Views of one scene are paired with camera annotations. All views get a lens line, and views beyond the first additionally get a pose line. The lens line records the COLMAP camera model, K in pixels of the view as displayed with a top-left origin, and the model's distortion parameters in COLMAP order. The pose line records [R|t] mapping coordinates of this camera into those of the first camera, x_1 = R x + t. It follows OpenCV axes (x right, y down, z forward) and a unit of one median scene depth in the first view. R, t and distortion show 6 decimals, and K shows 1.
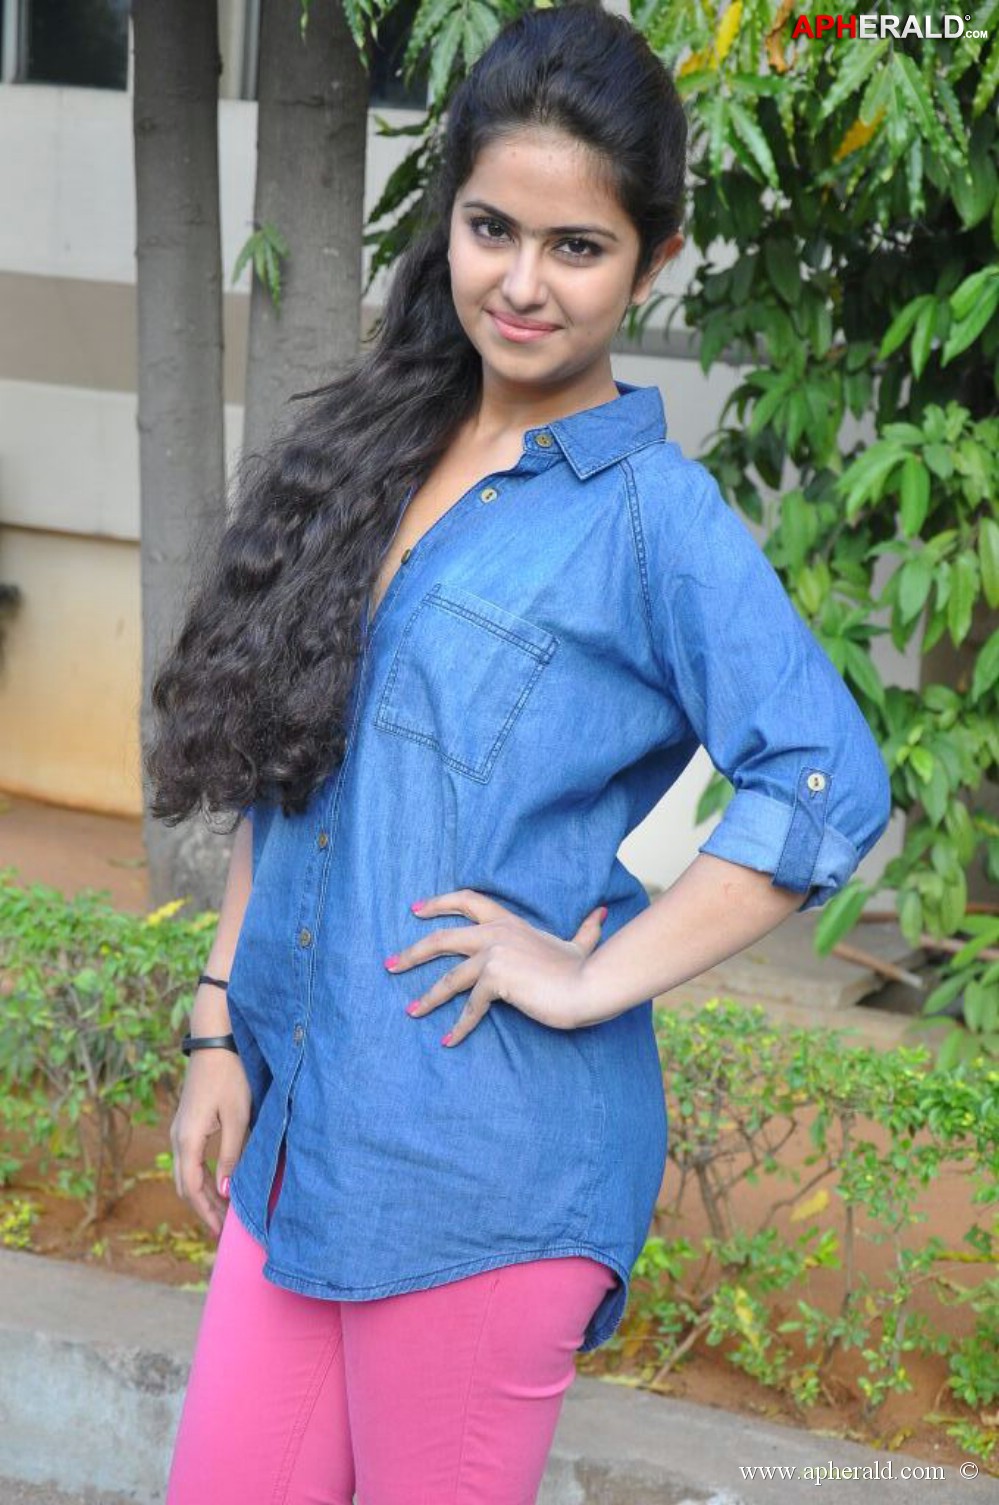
lens RADIAL K [[2972.0, 0, 501.1], [0, 2972.0, 790.1], [0, 0, 1]] dist [0.383795, 0.358555]
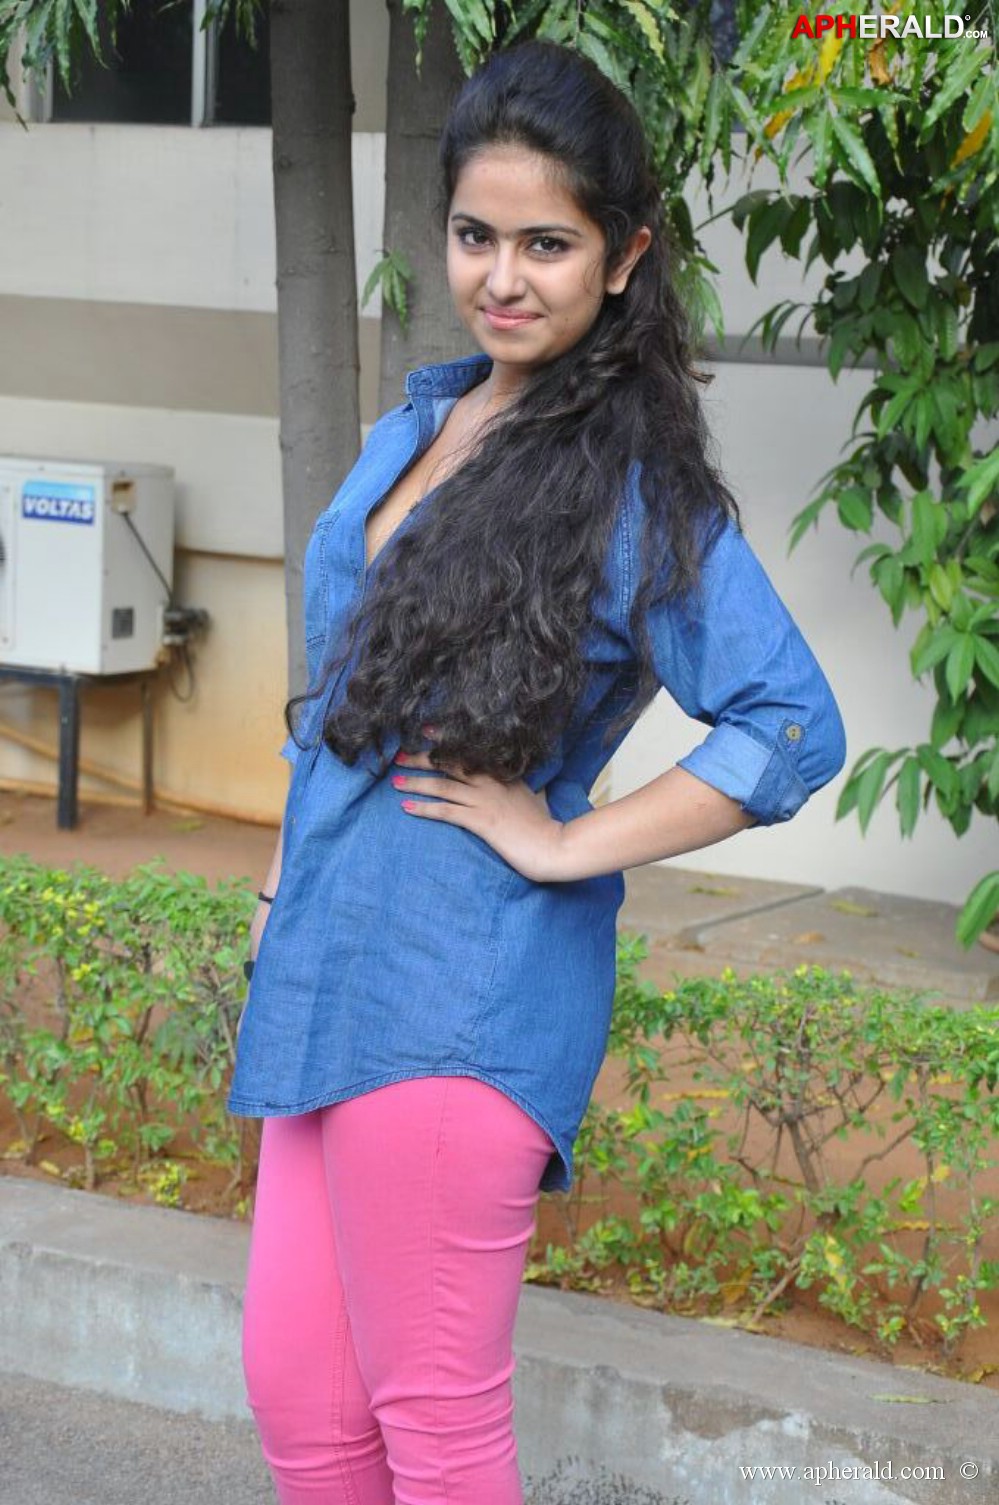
lens RADIAL K [[3159.1, 0, 499.5], [0, 3159.1, 834.2], [0, 0, 1]] dist [0.391119, -0.055795]
pose [[0.994435, -0.016407, -0.104070, 0.077935], [0.015351, 0.999822, -0.010934, 0.032648], [0.104231, 0.009275, 0.994510, -0.120259]]
